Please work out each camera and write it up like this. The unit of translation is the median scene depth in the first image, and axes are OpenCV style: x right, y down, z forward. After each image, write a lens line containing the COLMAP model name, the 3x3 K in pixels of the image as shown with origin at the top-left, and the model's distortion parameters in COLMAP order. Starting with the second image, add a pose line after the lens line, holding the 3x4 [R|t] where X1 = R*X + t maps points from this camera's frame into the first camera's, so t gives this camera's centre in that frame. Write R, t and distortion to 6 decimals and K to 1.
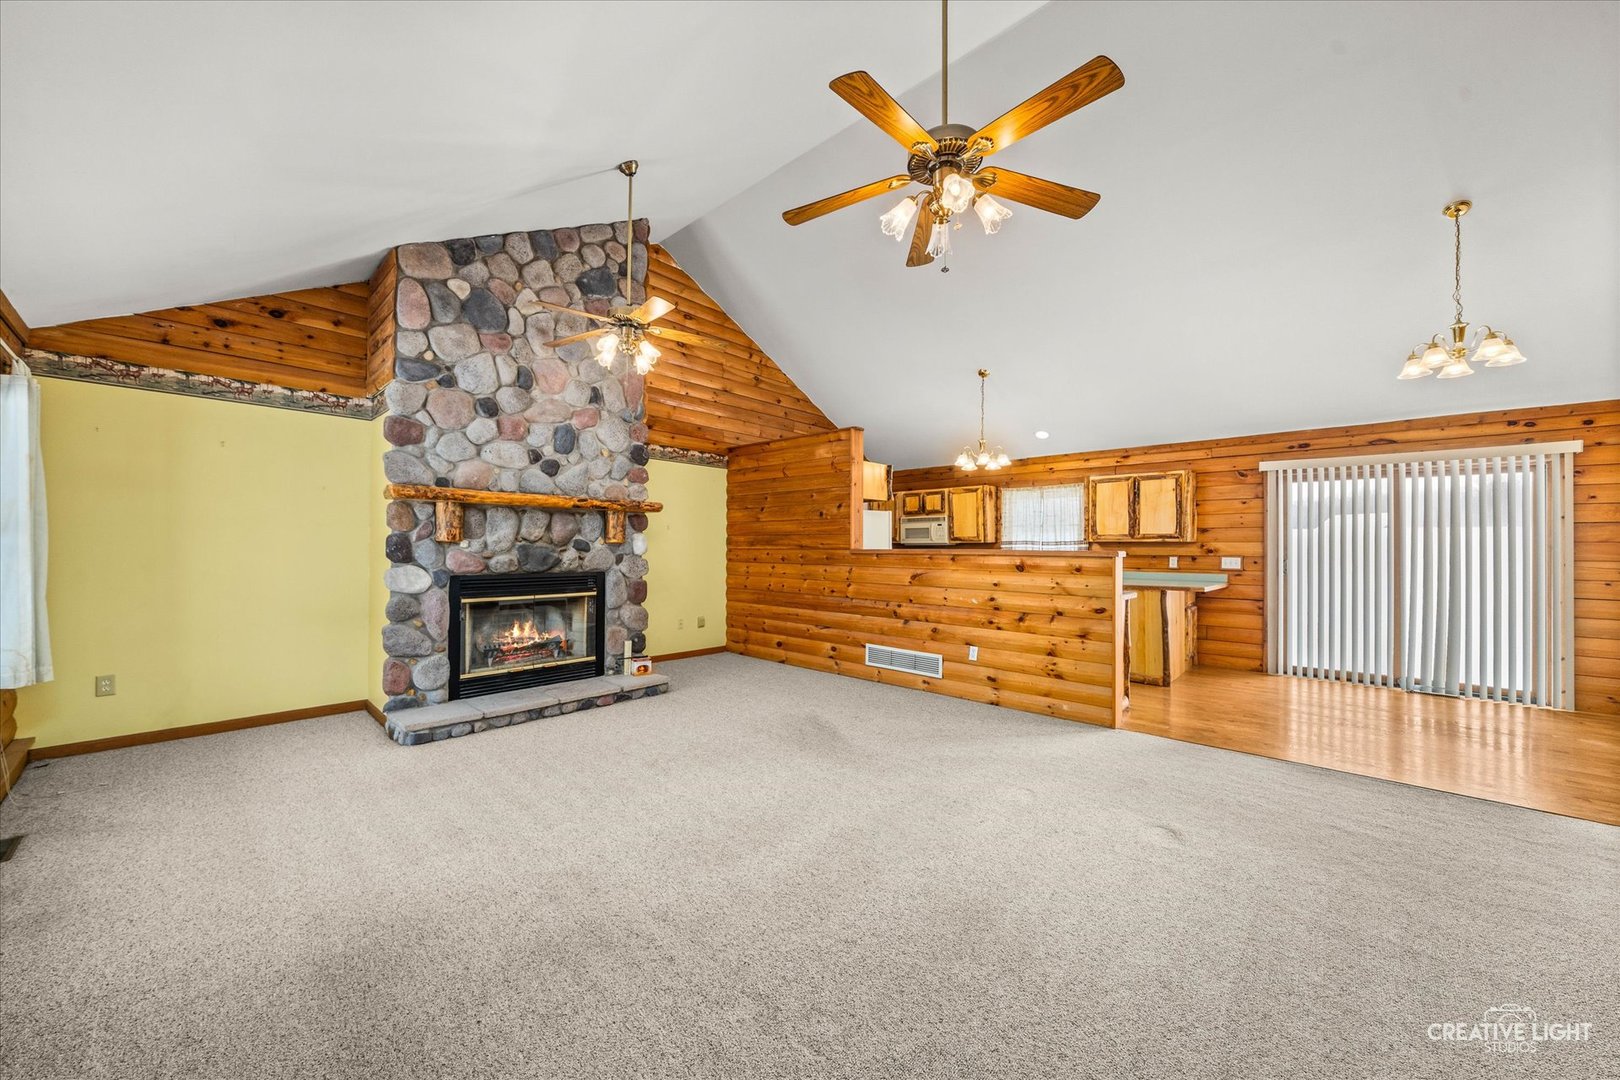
lens RADIAL K [[581.2, 0, 796.0], [0, 581.2, 541.3], [0, 0, 1]] dist [-0.001639, -0.000238]
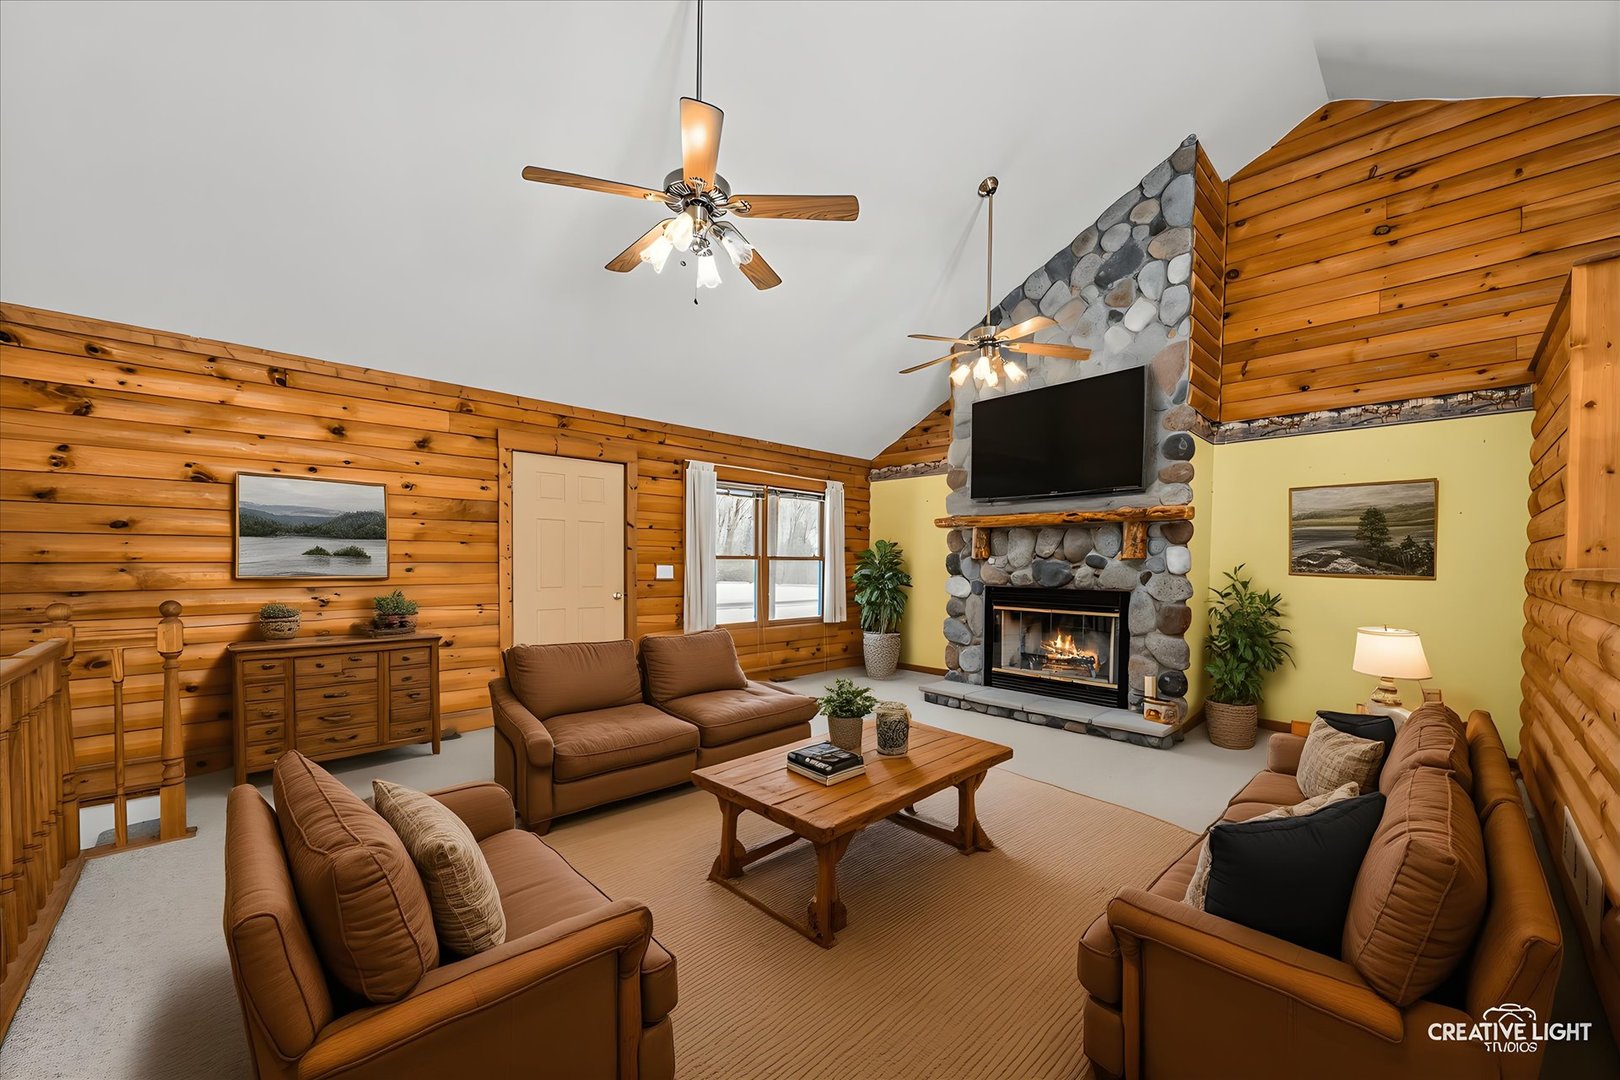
lens RADIAL K [[613.8, 0, 805.2], [0, 613.8, 578.2], [0, 0, 1]] dist [-0.001024, -0.000198]
pose [[-0.046889, 0.020677, -0.998686, 0.623160], [0.000400, 0.999786, 0.020681, 0.012632], [0.998900, 0.000570, -0.046887, 0.562648]]
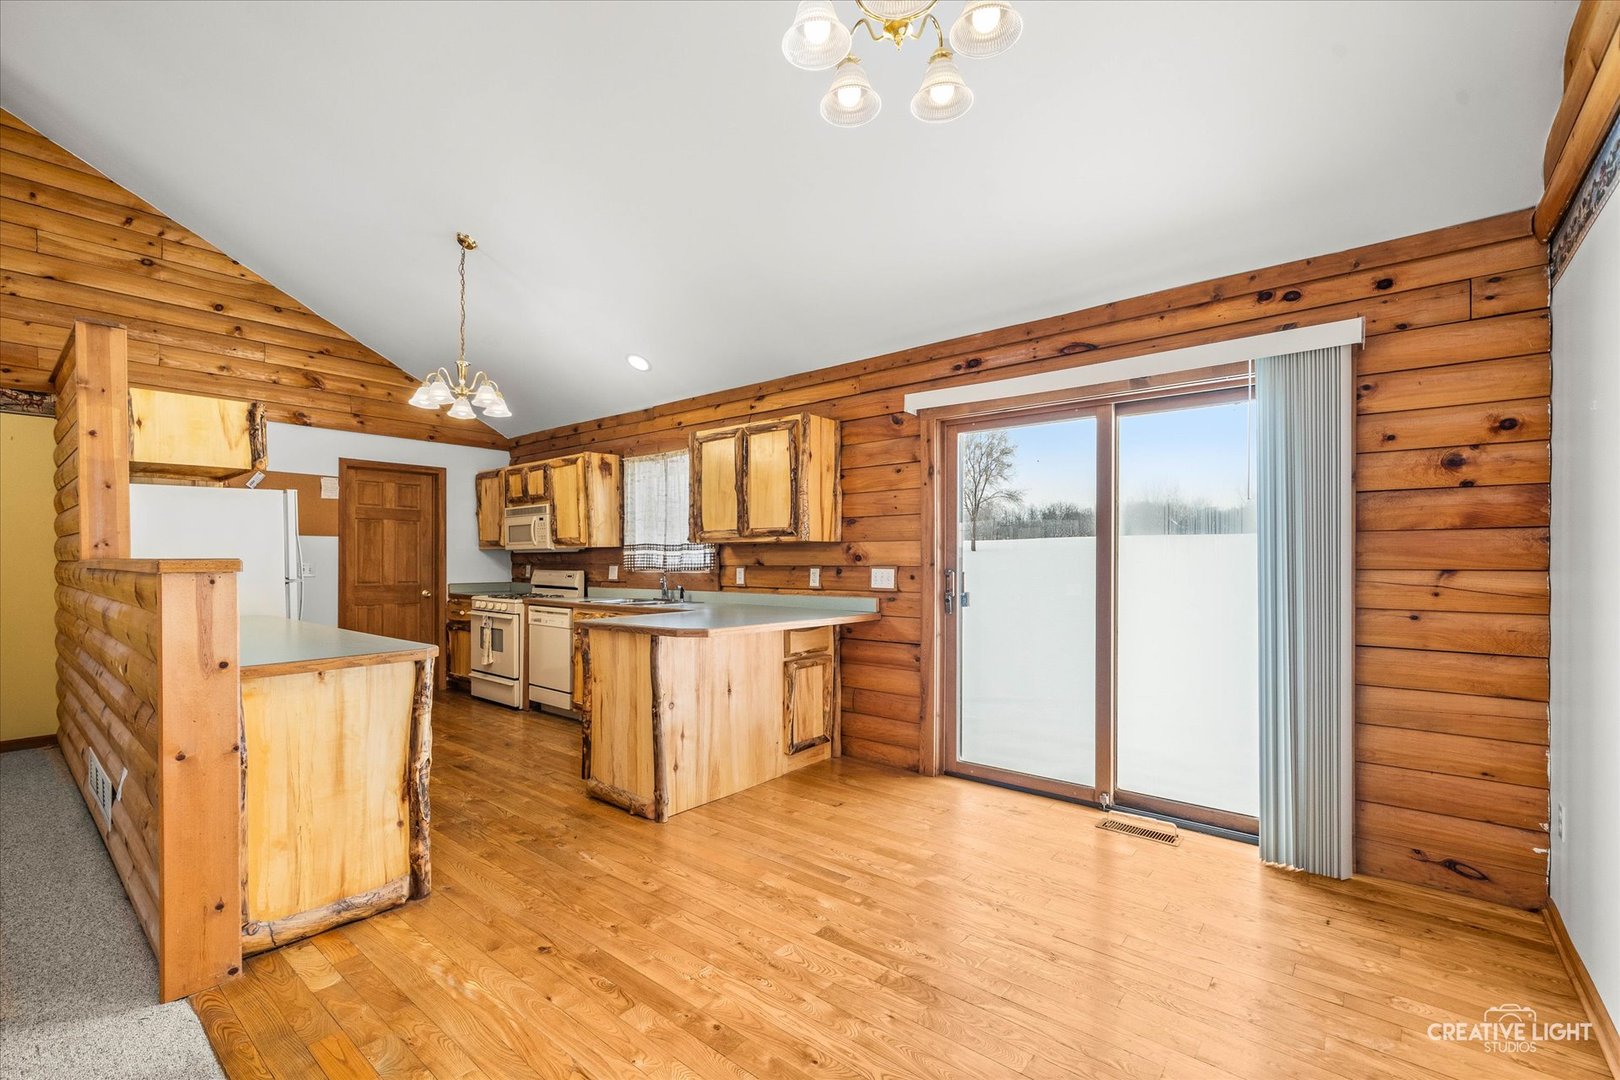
lens RADIAL K [[698.0, 0, 792.5], [0, 698.0, 561.7], [0, 0, 1]] dist [0.000335, -0.000308]
pose [[0.998466, -0.009390, 0.054561, 0.779658], [0.008586, 0.999851, 0.014953, 0.013075], [-0.054694, -0.014462, 0.998398, 0.408668]]
